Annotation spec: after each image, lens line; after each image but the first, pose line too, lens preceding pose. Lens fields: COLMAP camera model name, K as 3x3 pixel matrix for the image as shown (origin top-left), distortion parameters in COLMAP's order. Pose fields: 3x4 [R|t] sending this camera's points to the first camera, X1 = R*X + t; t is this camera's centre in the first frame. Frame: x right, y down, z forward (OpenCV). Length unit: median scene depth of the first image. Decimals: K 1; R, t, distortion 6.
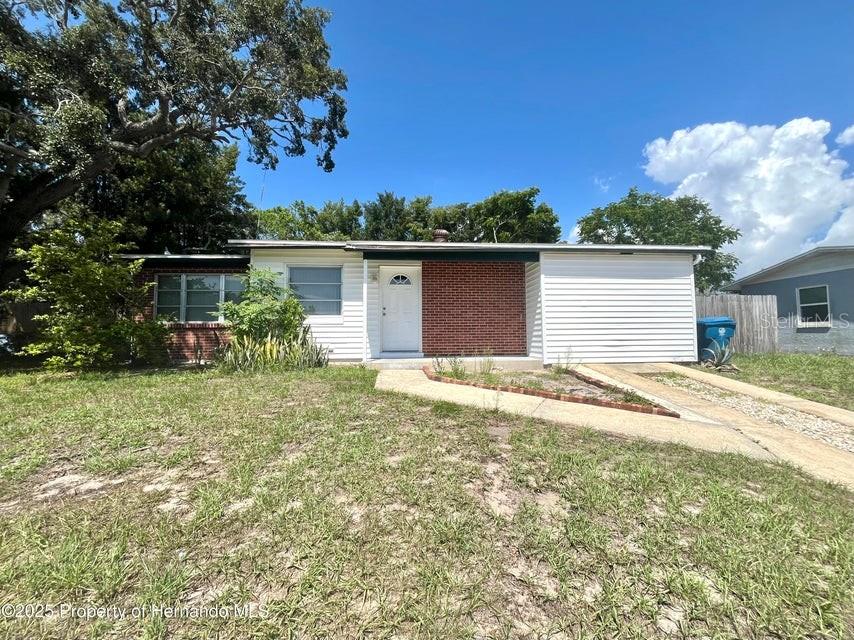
lens RADIAL K [[344.9, 0, 424.0], [0, 344.9, 320.5], [0, 0, 1]] dist [-0.004141, 0.000587]
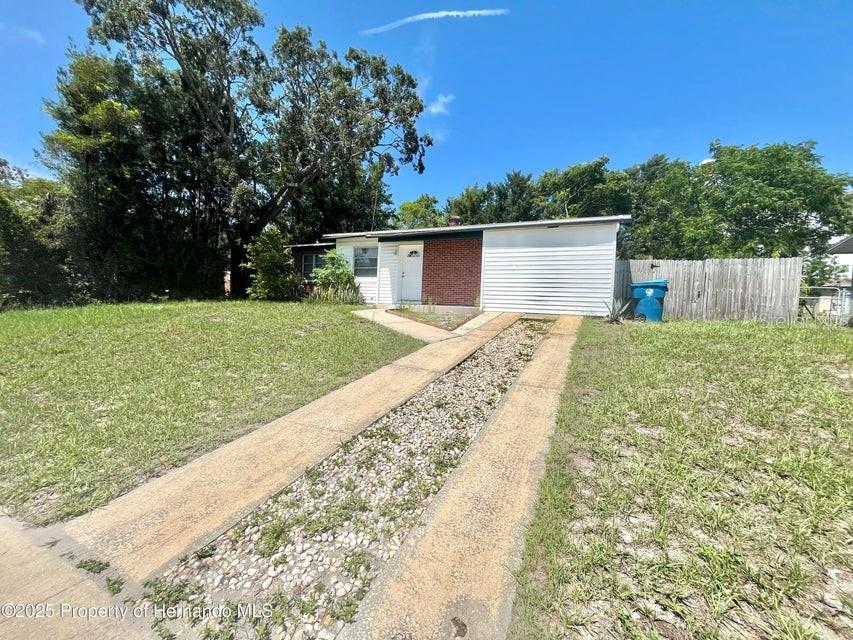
lens RADIAL K [[344.5, 0, 431.4], [0, 344.5, 316.3], [0, 0, 1]] dist [-0.004141, 0.000587]
pose [[0.865691, 0.058059, -0.497201, 0.804853], [-0.028137, 0.997325, 0.067469, 0.053648], [0.499788, -0.044418, 0.865008, -0.293745]]
